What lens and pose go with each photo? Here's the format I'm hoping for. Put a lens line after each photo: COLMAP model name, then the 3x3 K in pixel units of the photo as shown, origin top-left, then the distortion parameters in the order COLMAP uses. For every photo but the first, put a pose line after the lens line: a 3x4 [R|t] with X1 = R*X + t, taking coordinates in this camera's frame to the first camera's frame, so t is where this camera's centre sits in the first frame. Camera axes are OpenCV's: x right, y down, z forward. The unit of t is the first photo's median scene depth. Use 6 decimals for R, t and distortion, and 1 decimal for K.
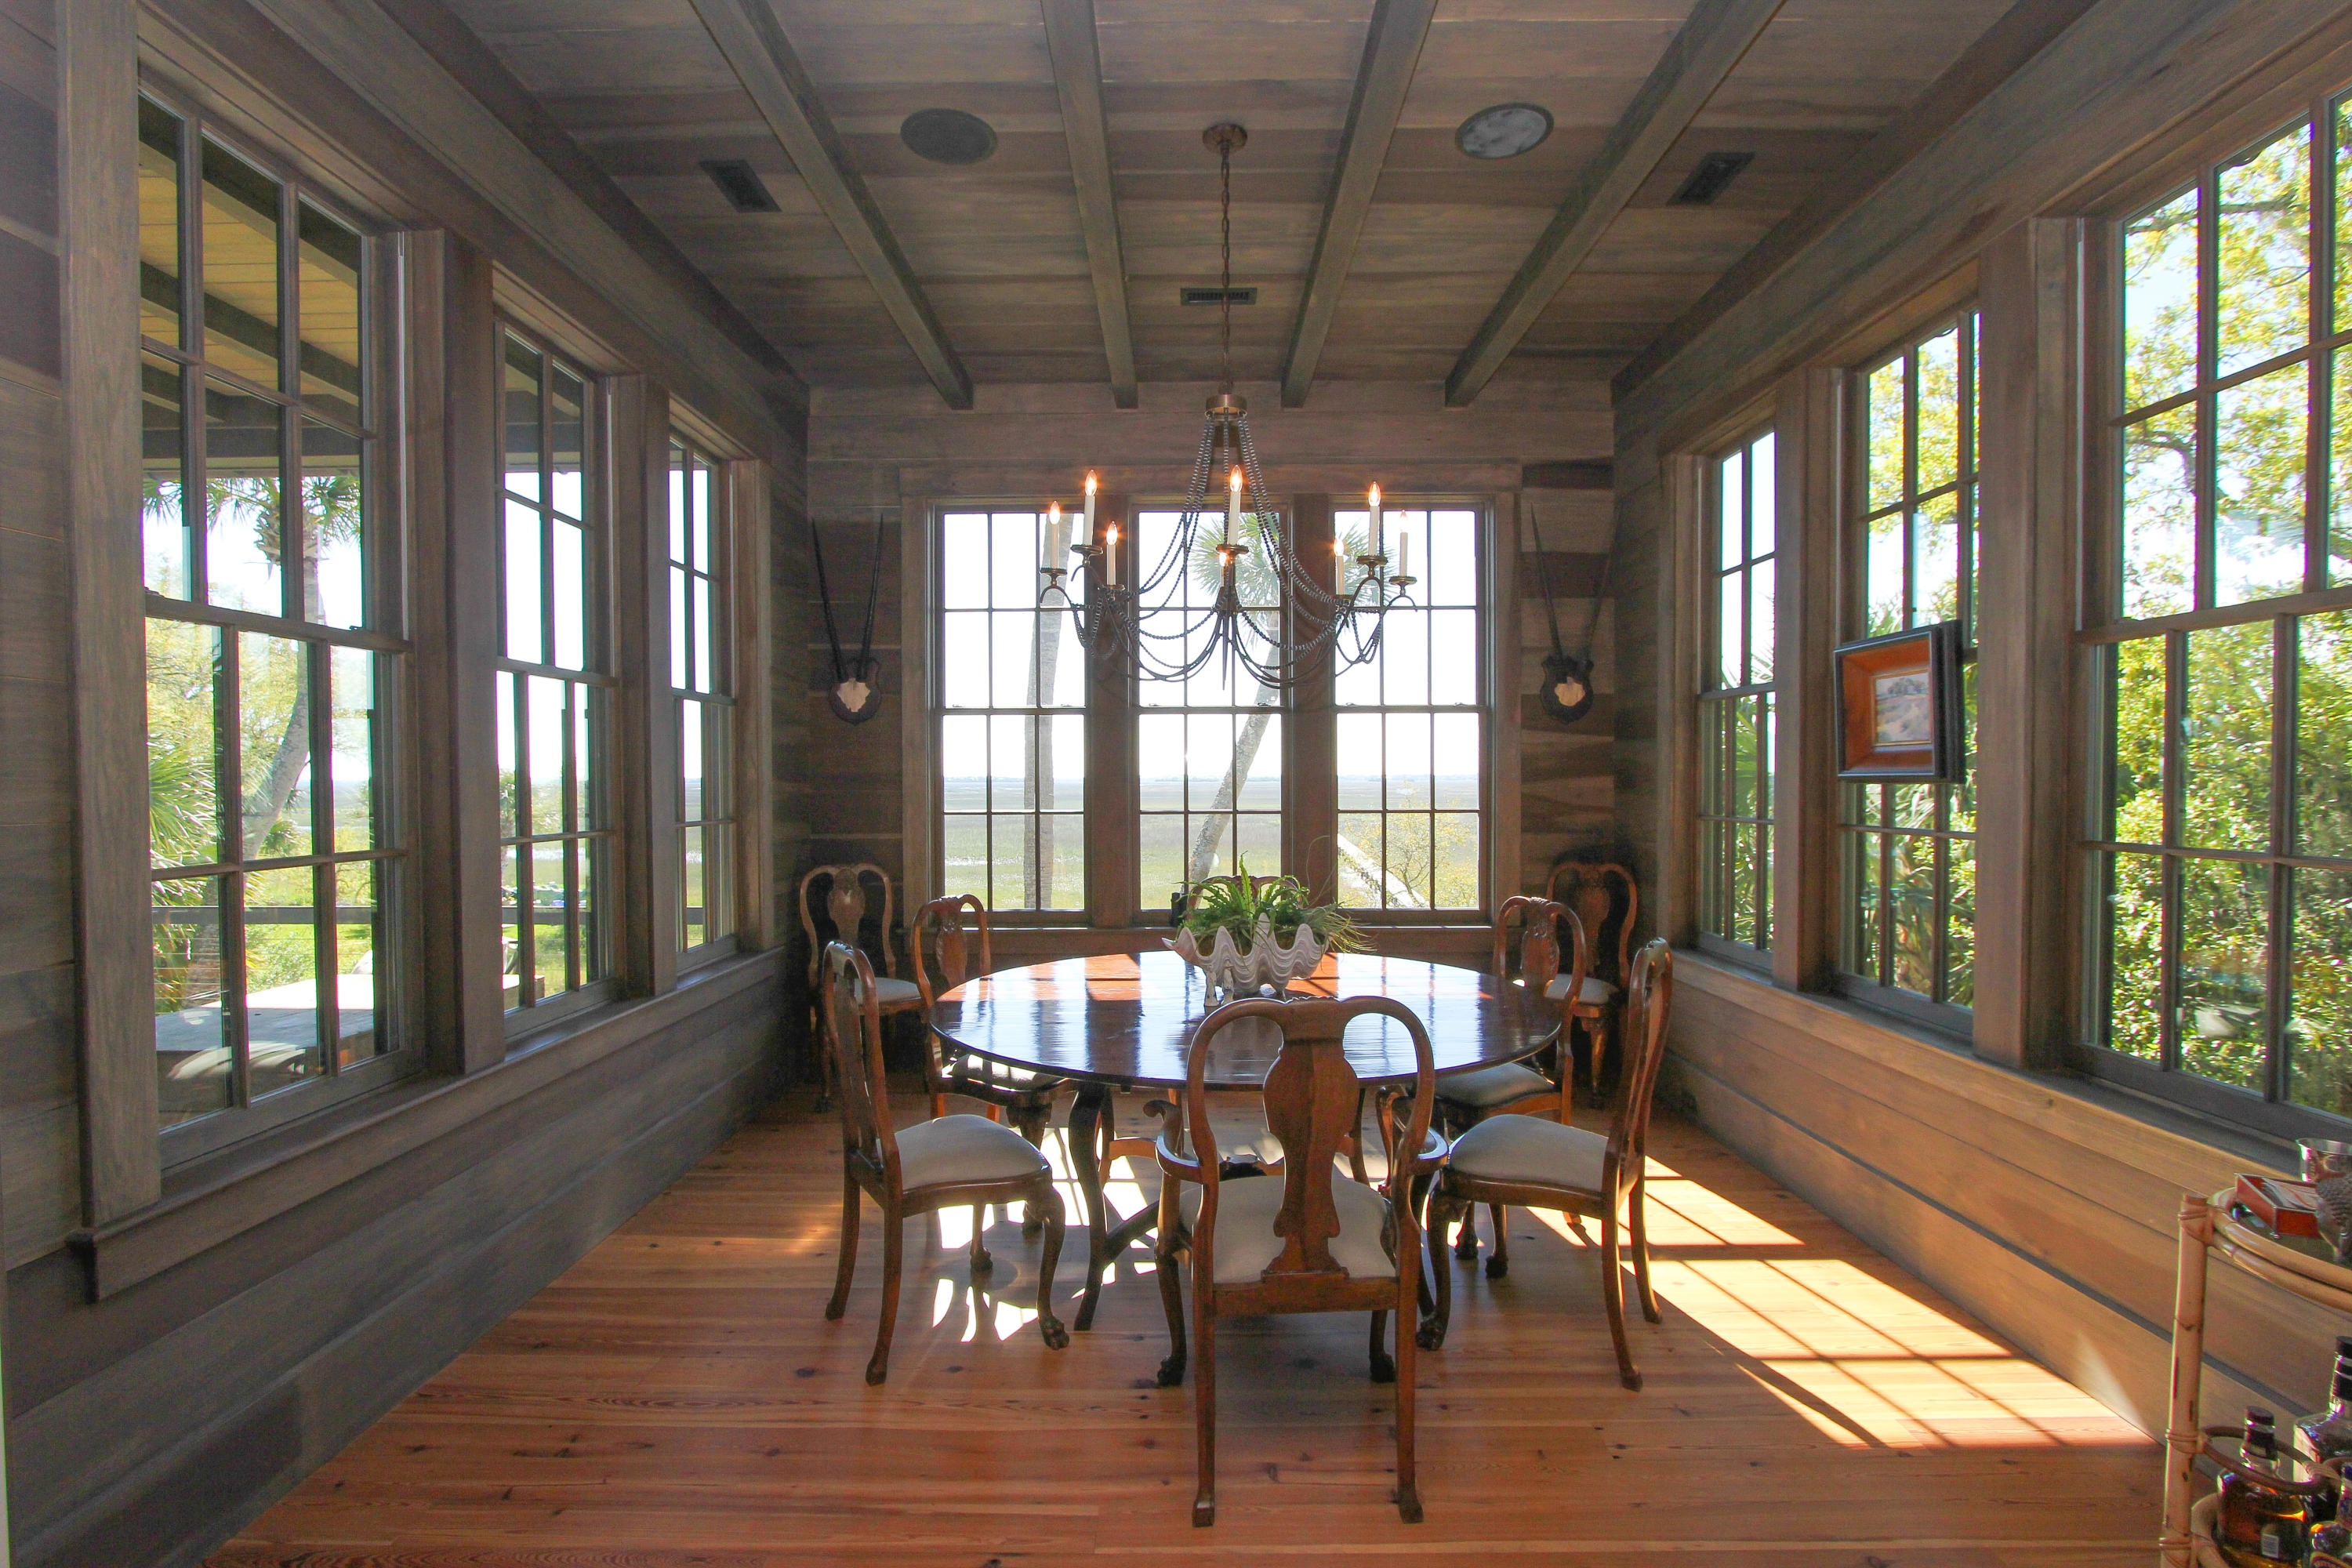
lens RADIAL K [[1098.8, 0, 1180.4], [0, 1098.8, 796.9], [0, 0, 1]] dist [-0.022854, 0.000921]
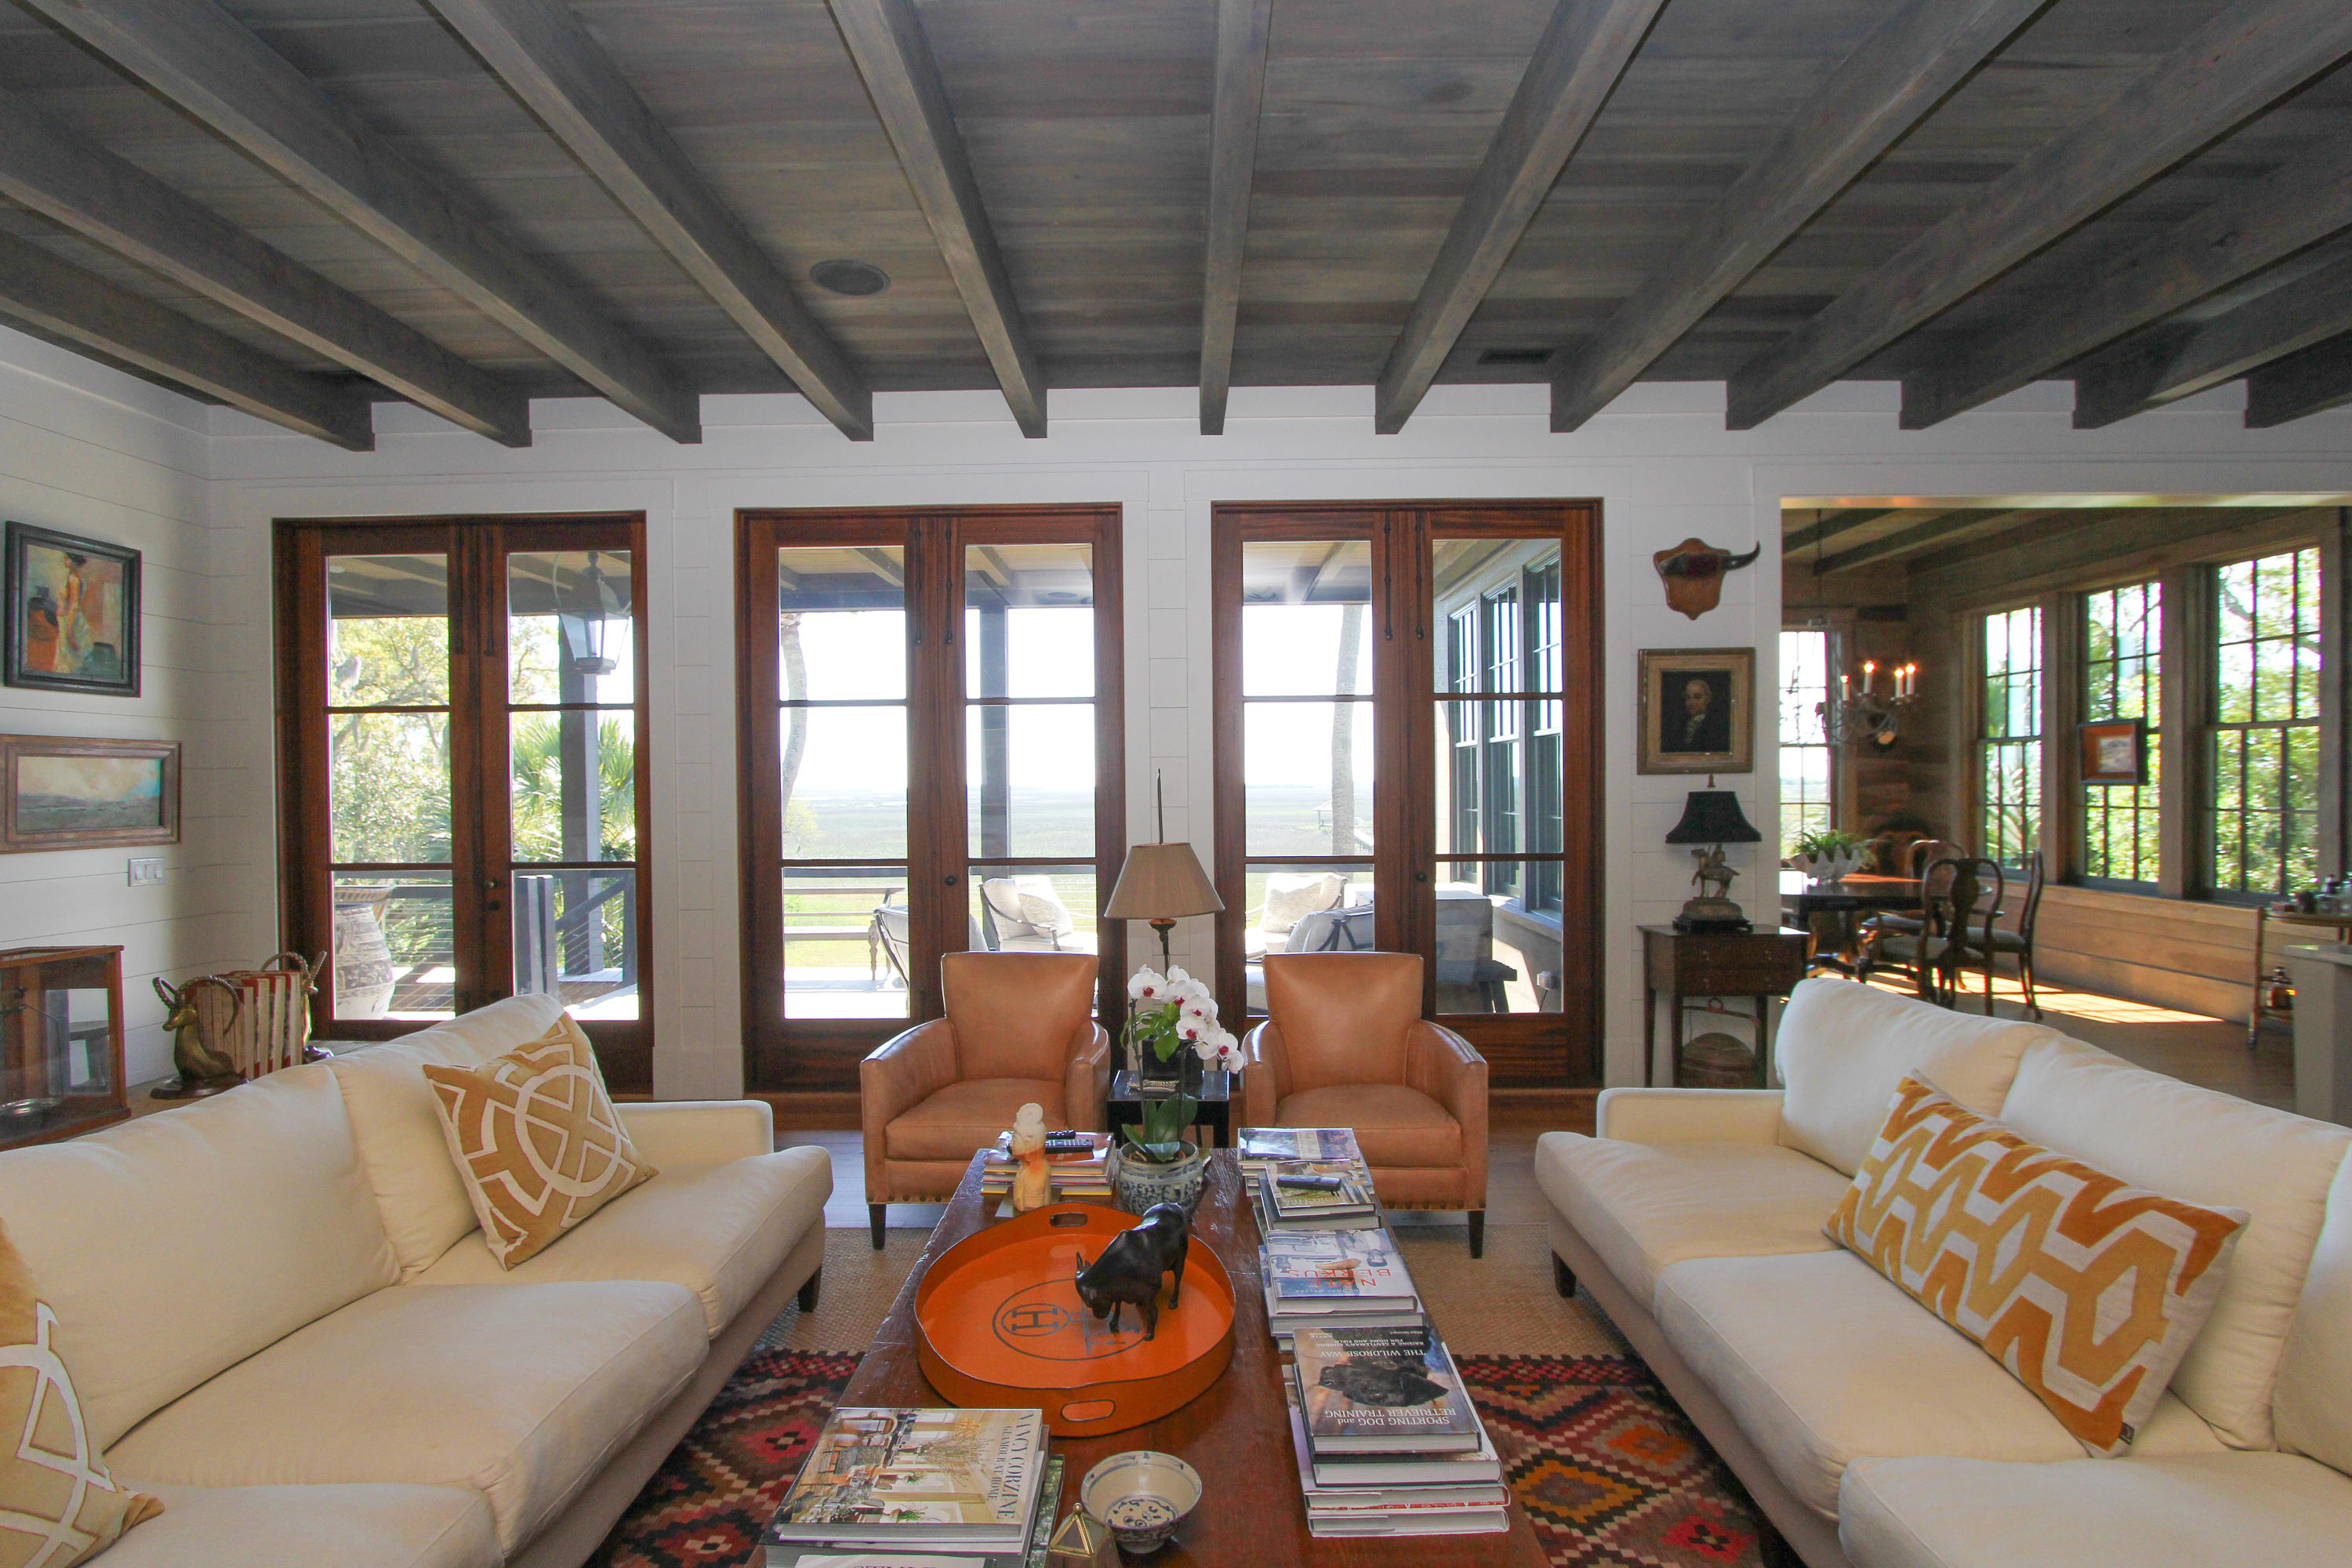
lens RADIAL K [[1098.8, 0, 1157.0], [0, 1098.8, 799.1], [0, 0, 1]] dist [-0.022854, 0.000921]
pose [[0.999744, -0.009622, -0.020468, -0.920452], [0.009566, 0.999950, -0.002795, 0.001137], [0.020494, 0.002598, 0.999787, -0.921564]]
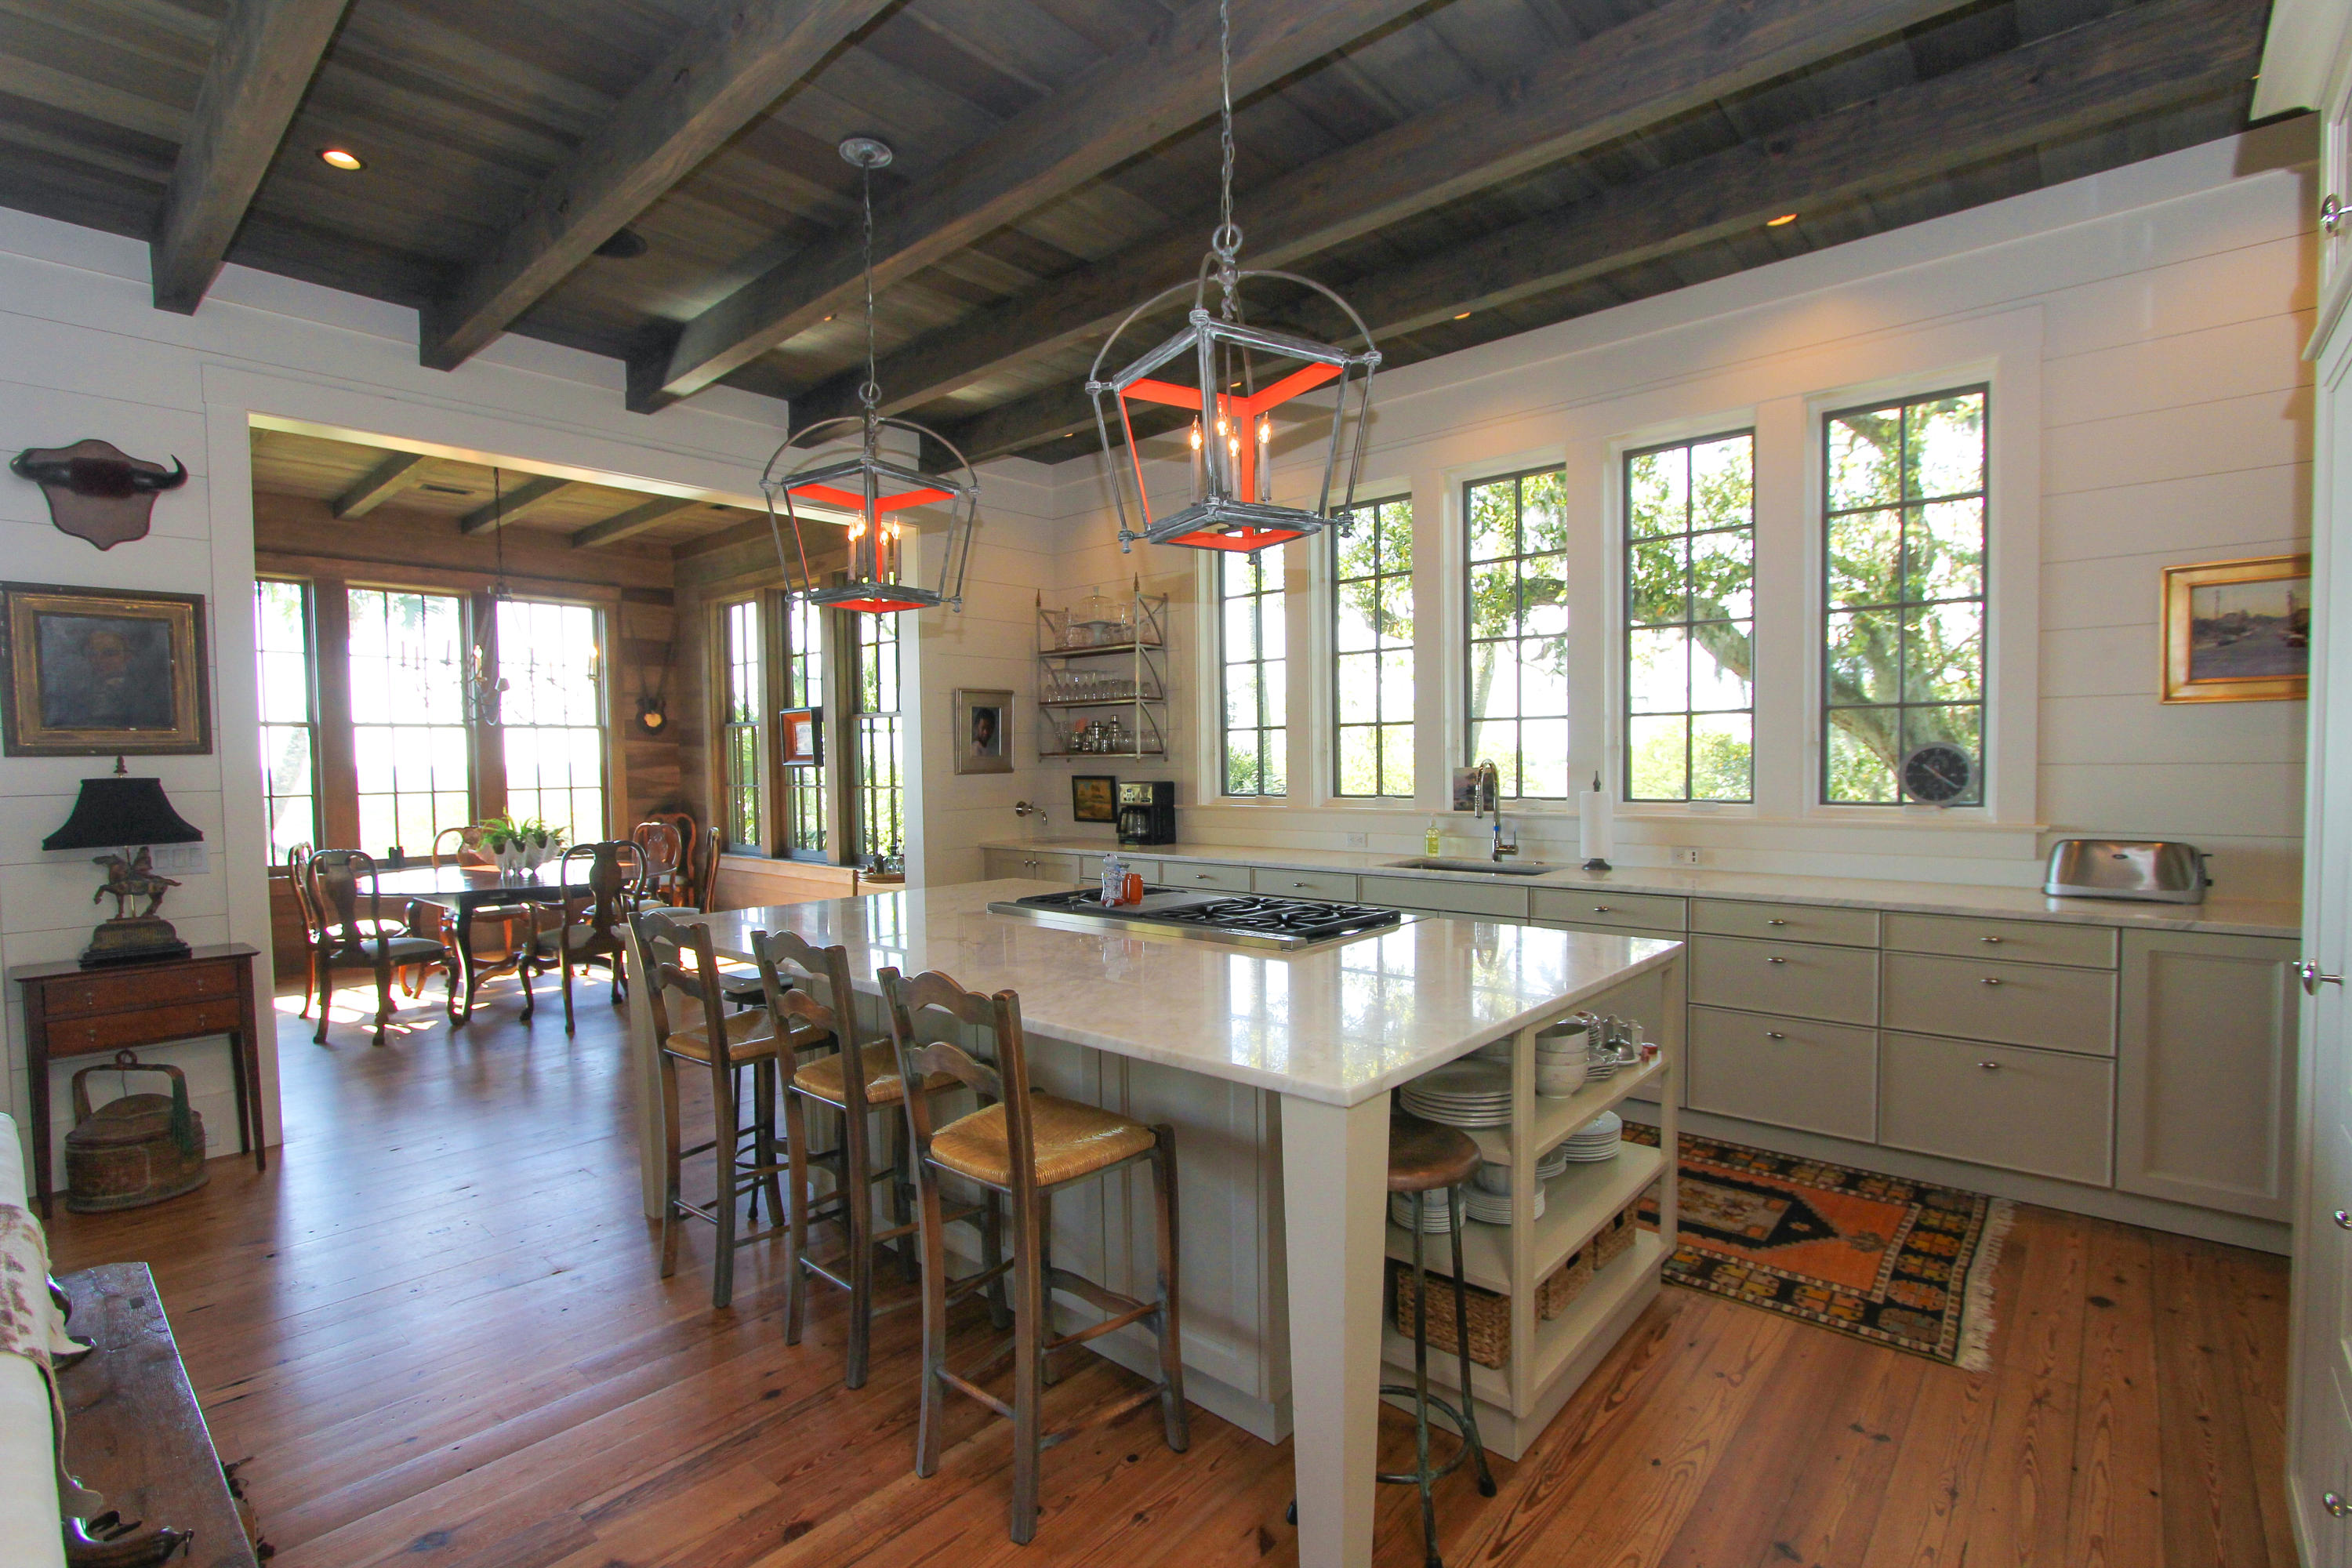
lens RADIAL K [[1098.8, 0, 1154.9], [0, 1098.8, 792.0], [0, 0, 1]] dist [-0.022854, 0.000921]
pose [[0.678134, -0.034740, 0.734117, -0.470859], [0.028416, 0.999375, 0.021043, 0.010887], [-0.734389, 0.006591, 0.678697, -0.947928]]
